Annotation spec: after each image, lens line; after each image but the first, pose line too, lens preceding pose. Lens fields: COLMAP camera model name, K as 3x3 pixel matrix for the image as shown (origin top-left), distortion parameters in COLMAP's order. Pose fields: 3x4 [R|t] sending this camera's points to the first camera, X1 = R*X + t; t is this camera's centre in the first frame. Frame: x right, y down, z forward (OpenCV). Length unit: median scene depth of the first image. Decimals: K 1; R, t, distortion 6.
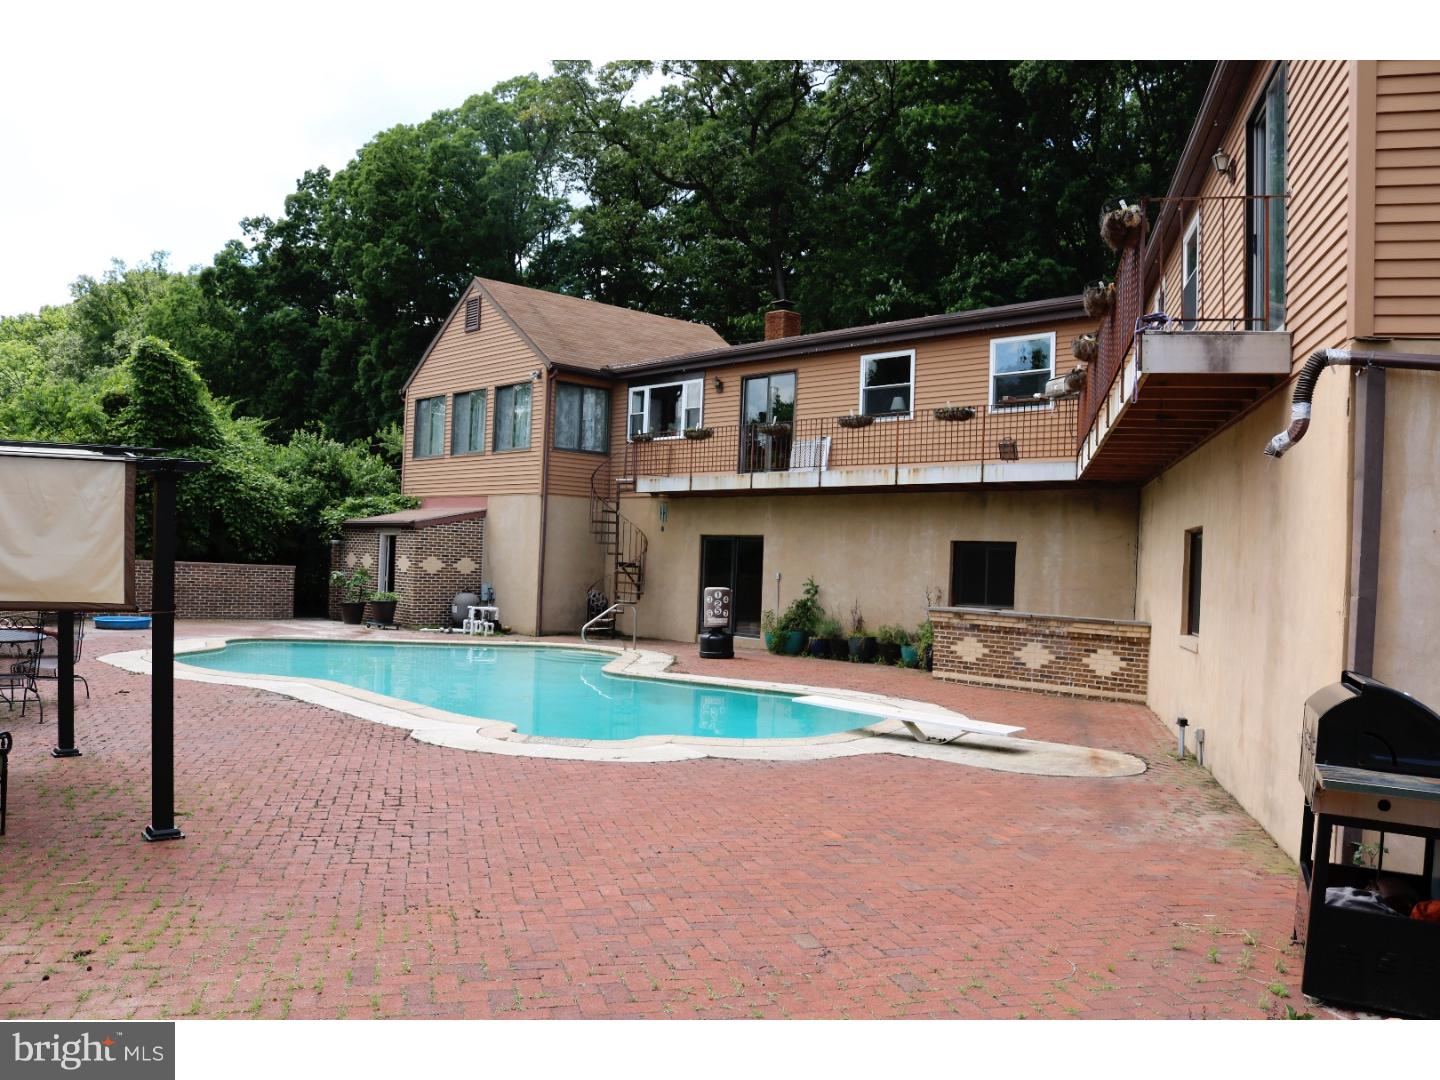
lens RADIAL K [[1181.6, 0, 720.0], [0, 1181.6, 540.0], [0, 0, 1]] dist [-0.154194, 0.099662]
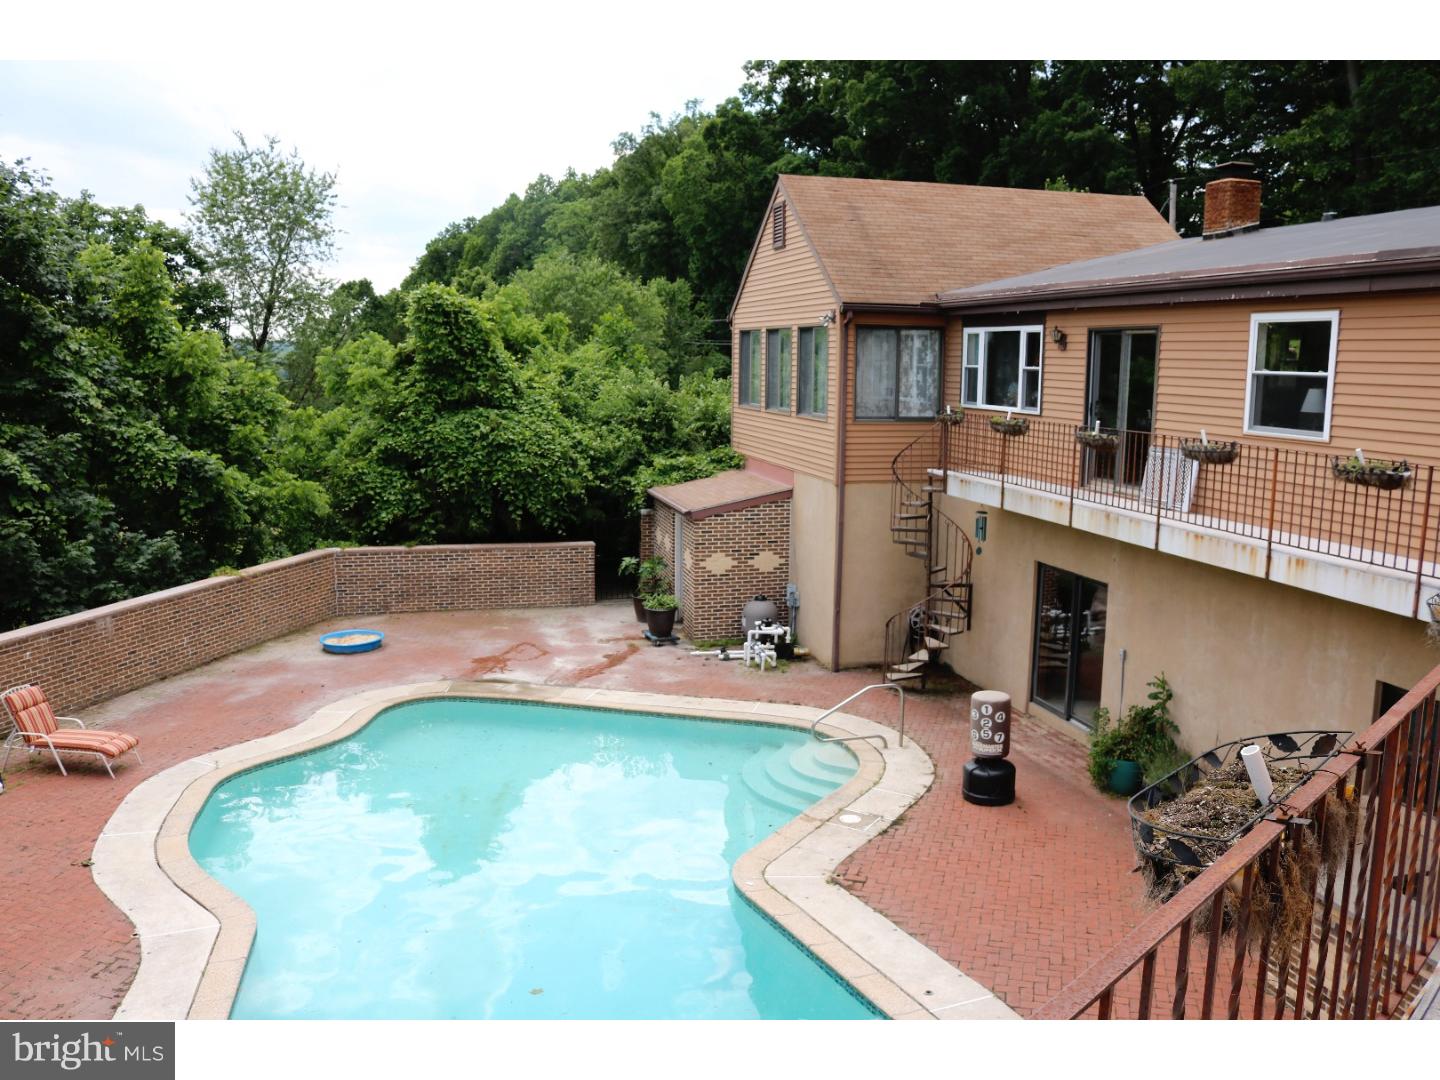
lens RADIAL K [[1181.6, 0, 720.0], [0, 1181.6, 540.0], [0, 0, 1]] dist [-0.154194, 0.099662]
pose [[0.875192, 0.047481, -0.481441, 0.136221], [0.031544, 0.987453, 0.154728, -0.116224], [0.482747, -0.150604, 0.862713, 0.311212]]
